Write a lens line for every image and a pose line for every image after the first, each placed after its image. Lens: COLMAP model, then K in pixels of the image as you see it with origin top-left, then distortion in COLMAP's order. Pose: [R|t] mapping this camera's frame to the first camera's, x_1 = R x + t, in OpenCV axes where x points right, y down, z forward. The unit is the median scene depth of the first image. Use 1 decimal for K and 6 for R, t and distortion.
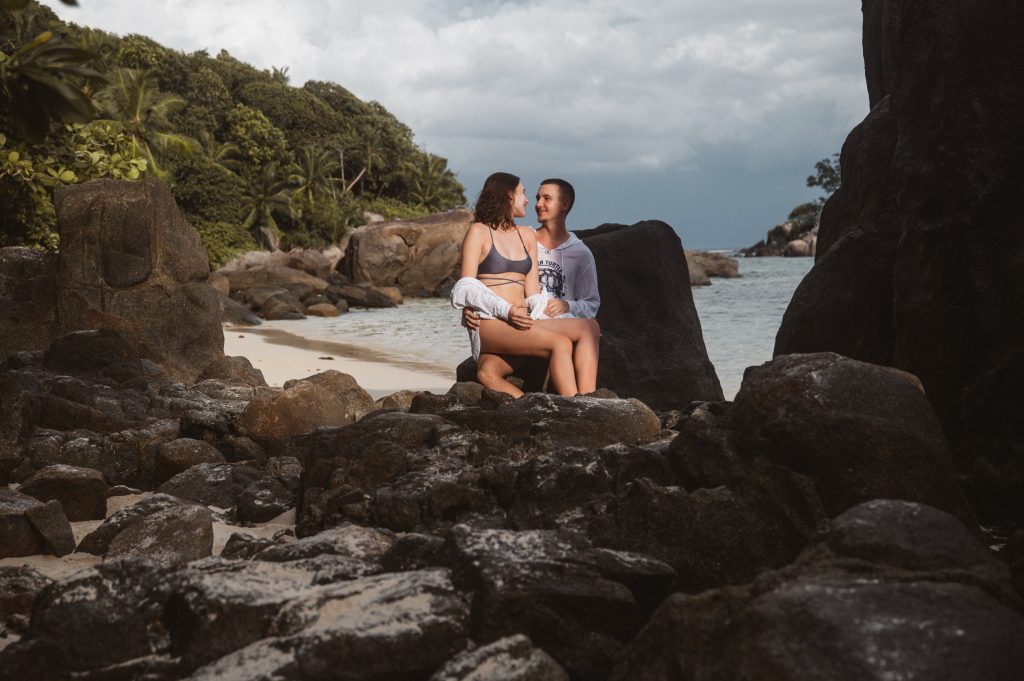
lens RADIAL K [[1415.2, 0, 528.3], [0, 1415.2, 376.0], [0, 0, 1]] dist [0.041070, -0.006945]
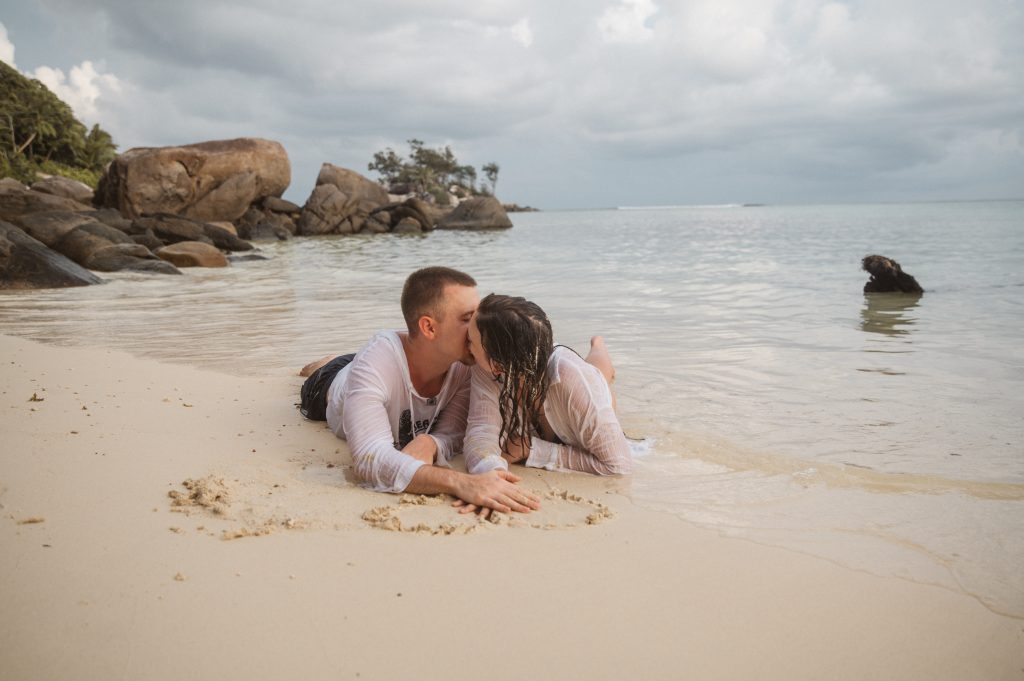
lens RADIAL K [[931.7, 0, 512.0], [0, 931.7, 340.5], [0, 0, 1]] dist [-0.042915, 0.105172]
pose [[0.928264, -0.038900, 0.369882, -0.047135], [0.023327, 0.998647, 0.046485, -0.007971], [-0.371190, -0.034522, 0.927915, 0.182800]]
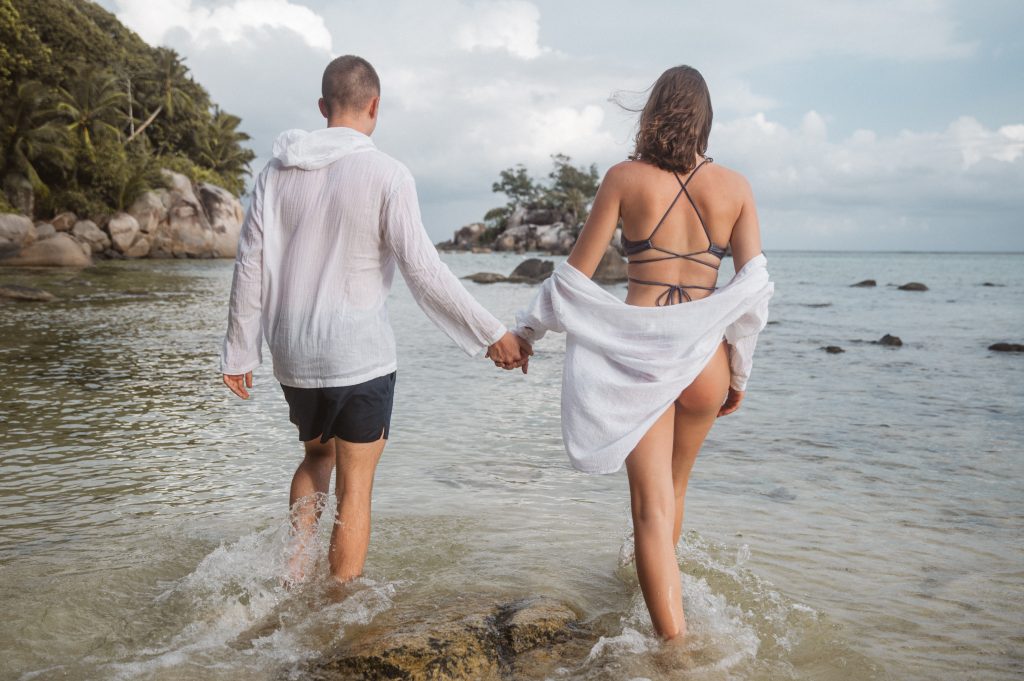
lens RADIAL K [[1094.0, 0, 489.5], [0, 1094.0, 338.0], [0, 0, 1]] dist [0.018159, 0.143909]
pose [[0.951247, 0.017614, 0.307926, -0.141524], [-0.015314, 0.999834, -0.009884, -0.032065], [-0.308048, 0.004686, 0.951359, 0.478417]]
